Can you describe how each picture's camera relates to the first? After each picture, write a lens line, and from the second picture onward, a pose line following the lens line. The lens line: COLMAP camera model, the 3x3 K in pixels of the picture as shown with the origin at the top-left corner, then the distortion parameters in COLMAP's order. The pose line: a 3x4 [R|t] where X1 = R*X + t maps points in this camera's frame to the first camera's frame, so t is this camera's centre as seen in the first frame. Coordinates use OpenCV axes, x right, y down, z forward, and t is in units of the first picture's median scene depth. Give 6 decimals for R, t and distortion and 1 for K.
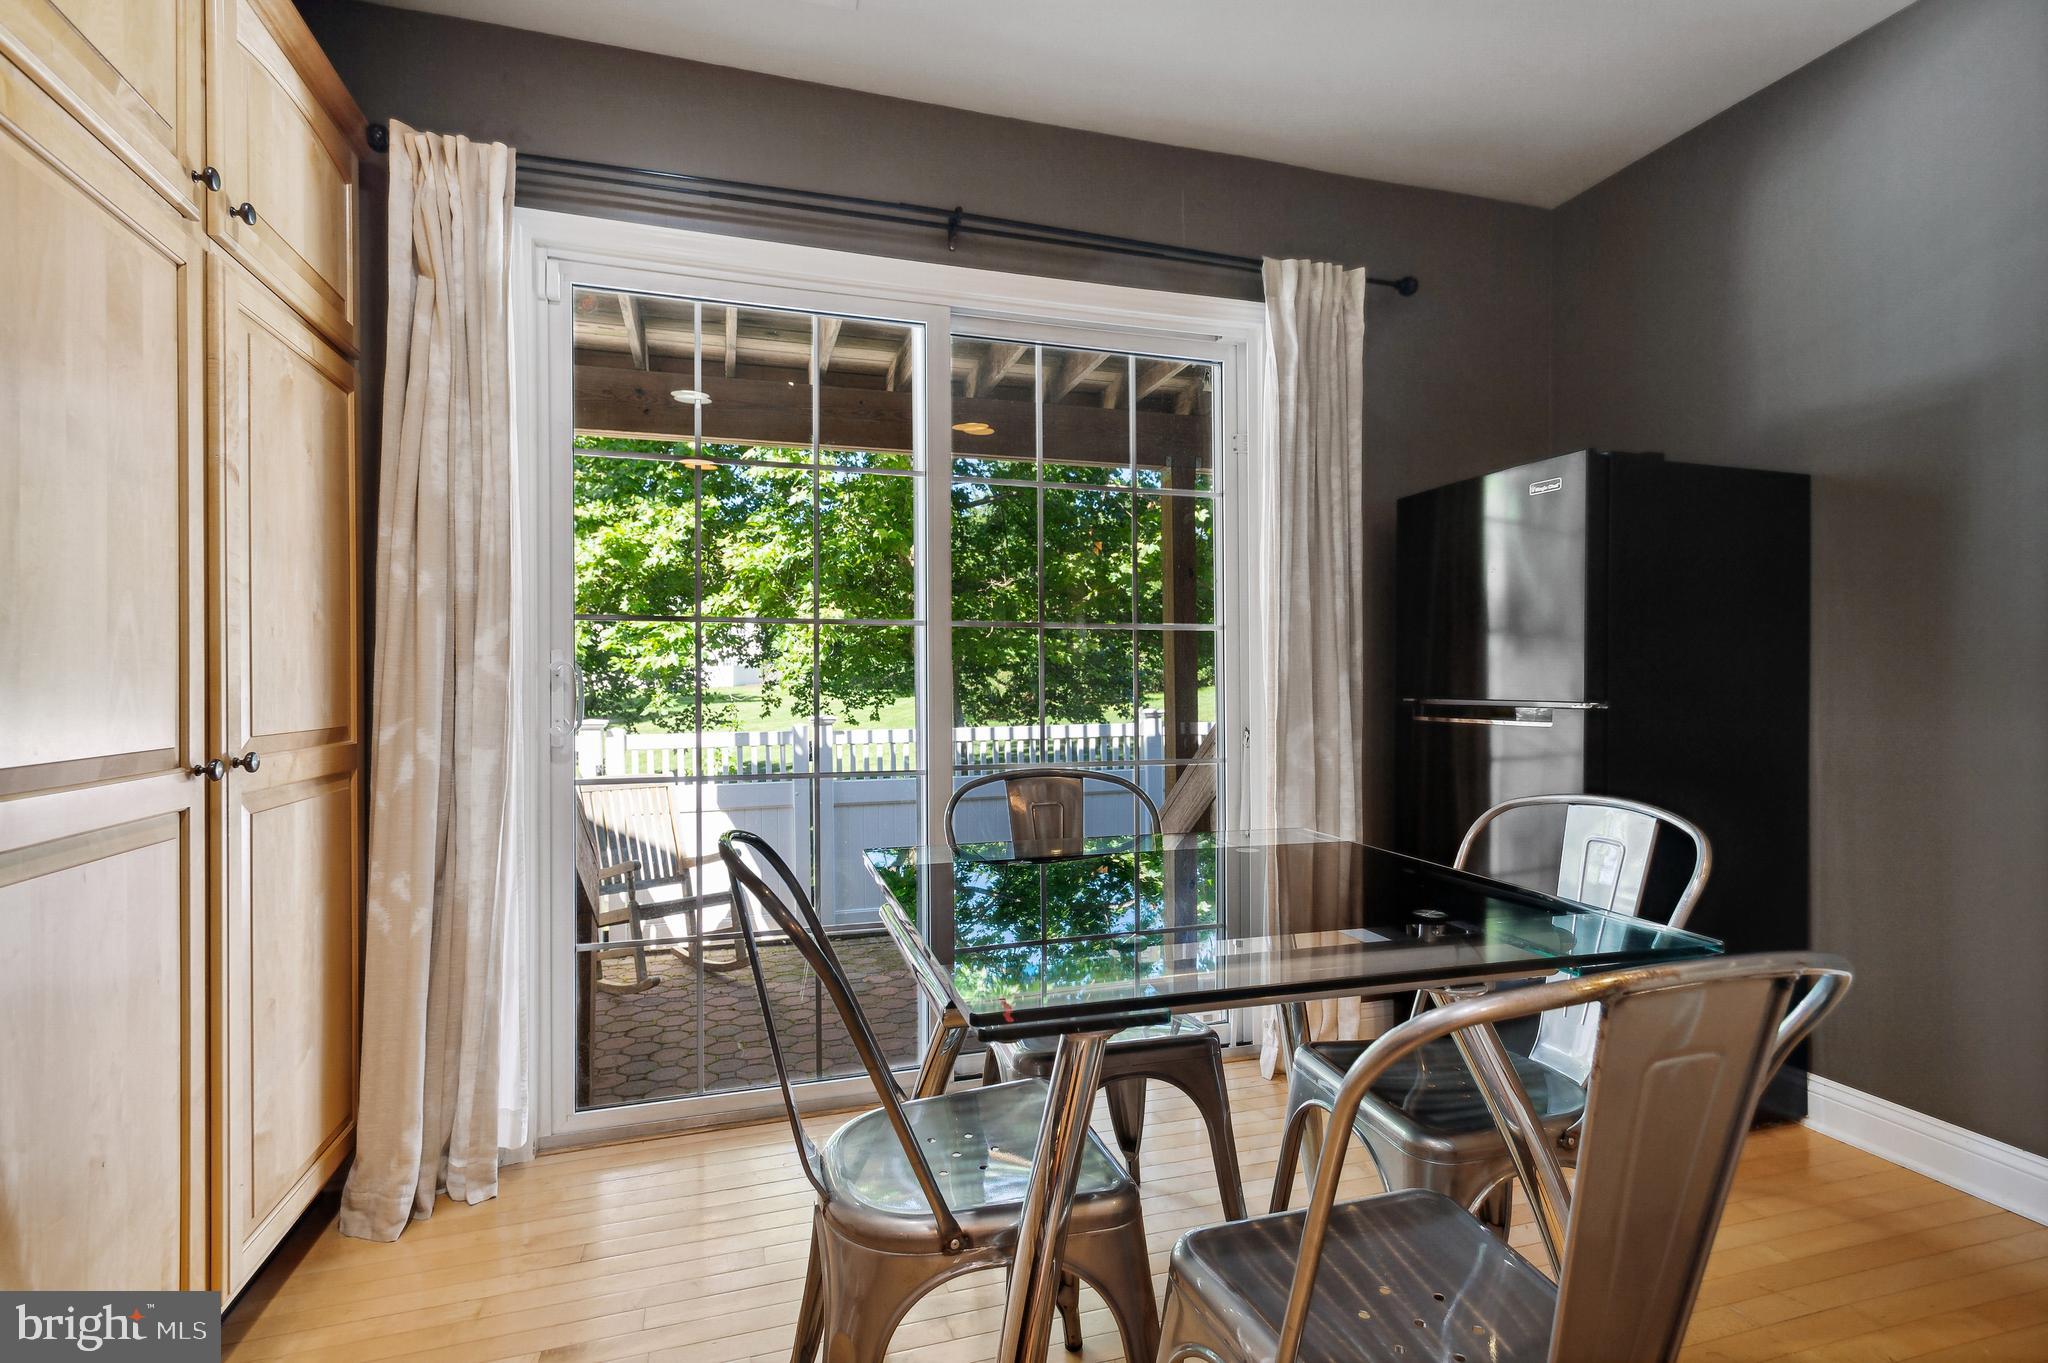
lens RADIAL K [[963.8, 0, 1019.5], [0, 963.8, 675.9], [0, 0, 1]] dist [0.002907, -0.000705]
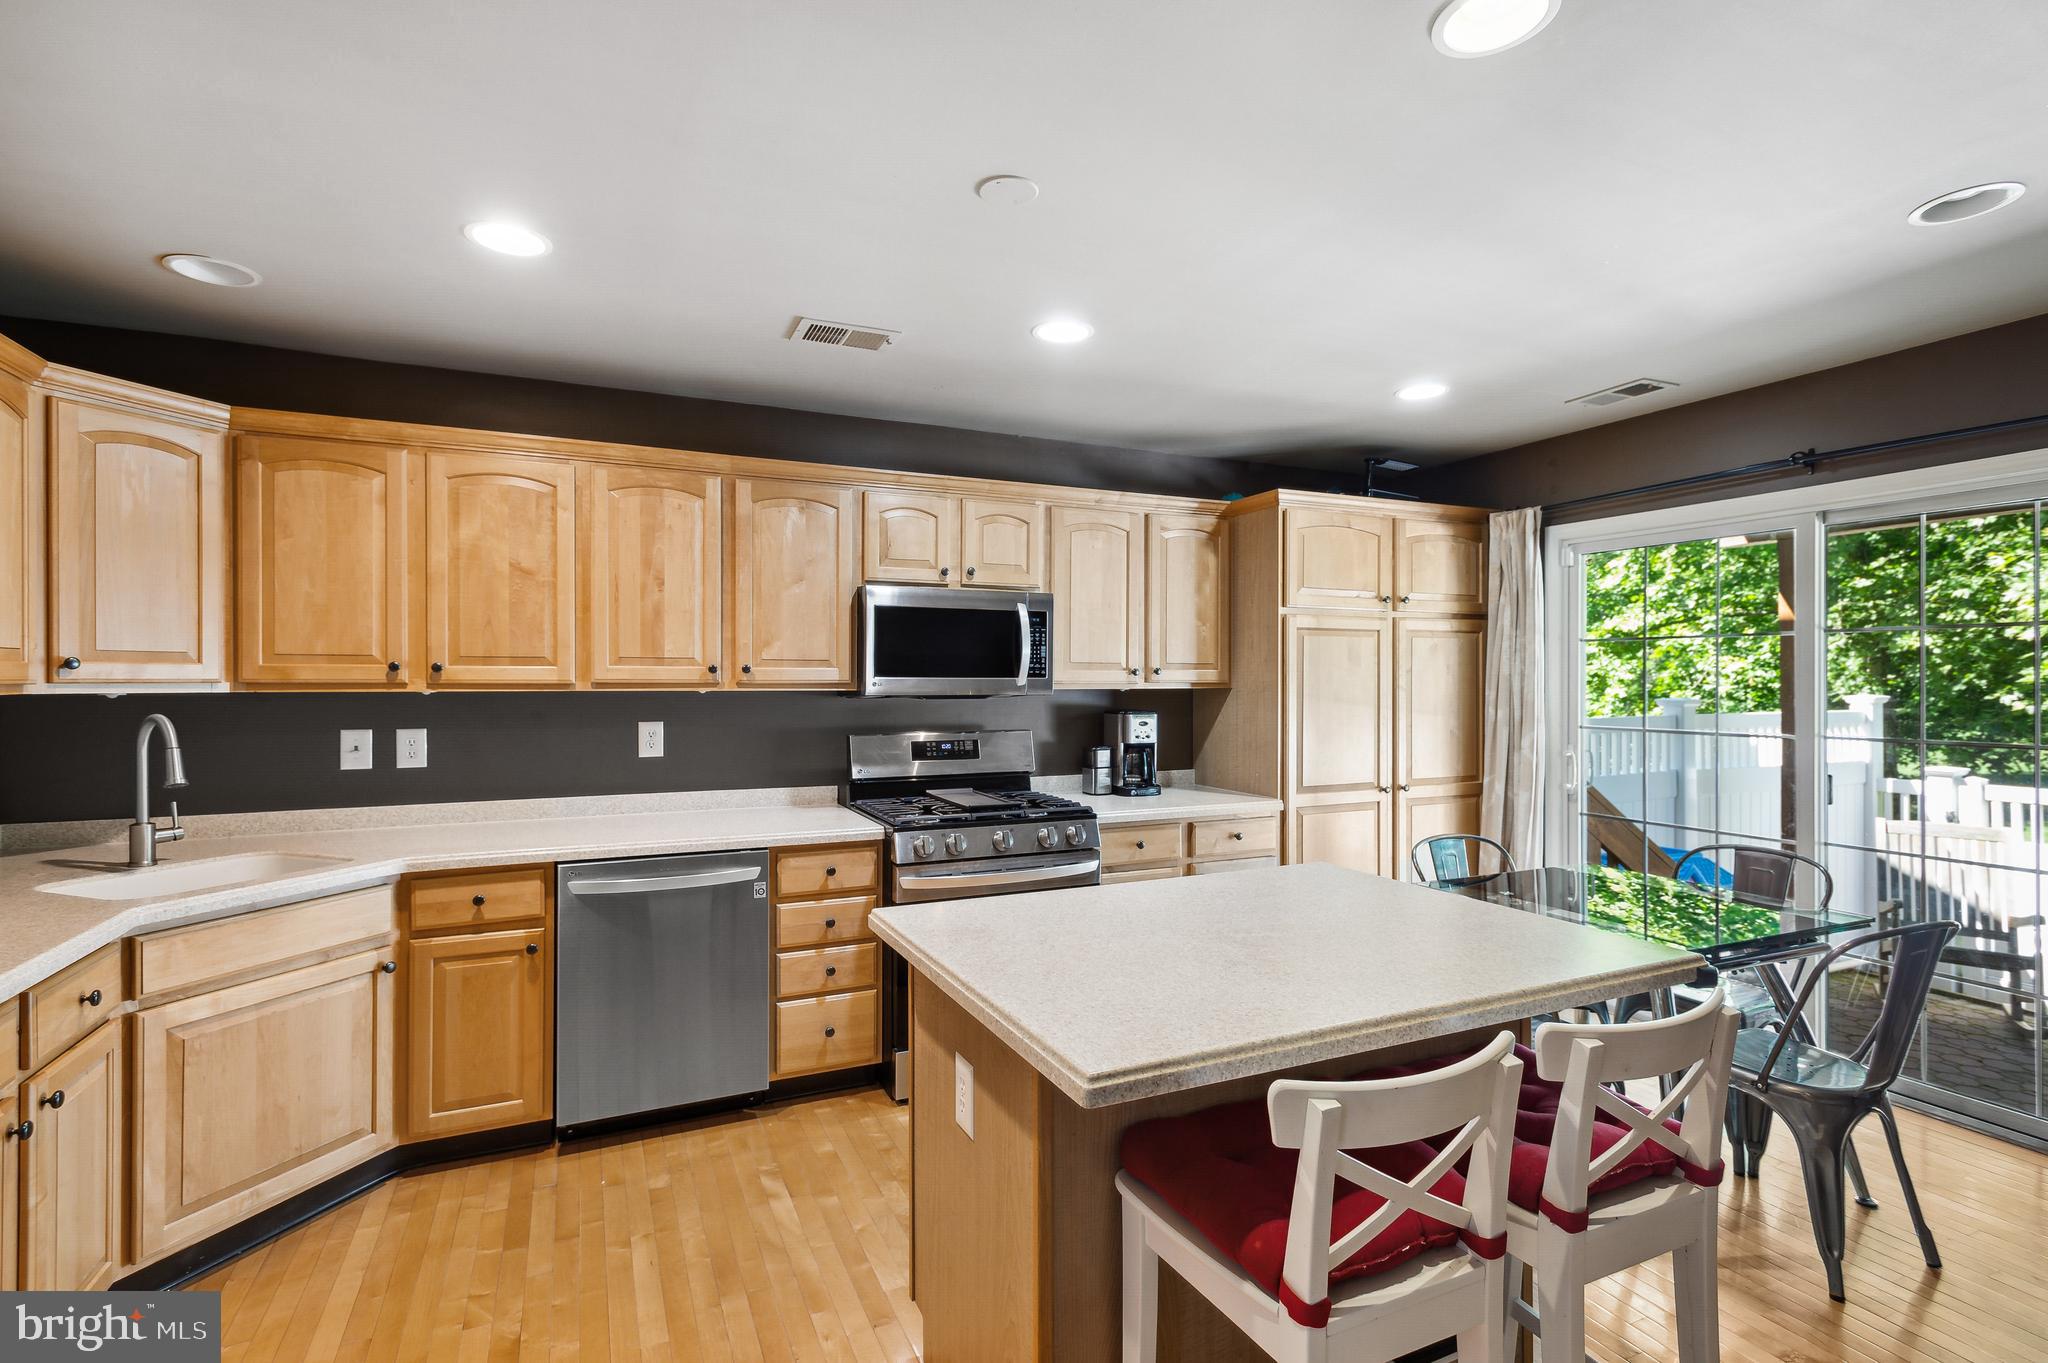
lens RADIAL K [[963.8, 0, 1025.3], [0, 963.8, 682.9], [0, 0, 1]] dist [0.002907, -0.000705]
pose [[0.127823, 0.001657, -0.991796, 1.452900], [0.012693, 0.999914, 0.003307, -0.188775], [0.991716, -0.013012, 0.127791, -0.386074]]
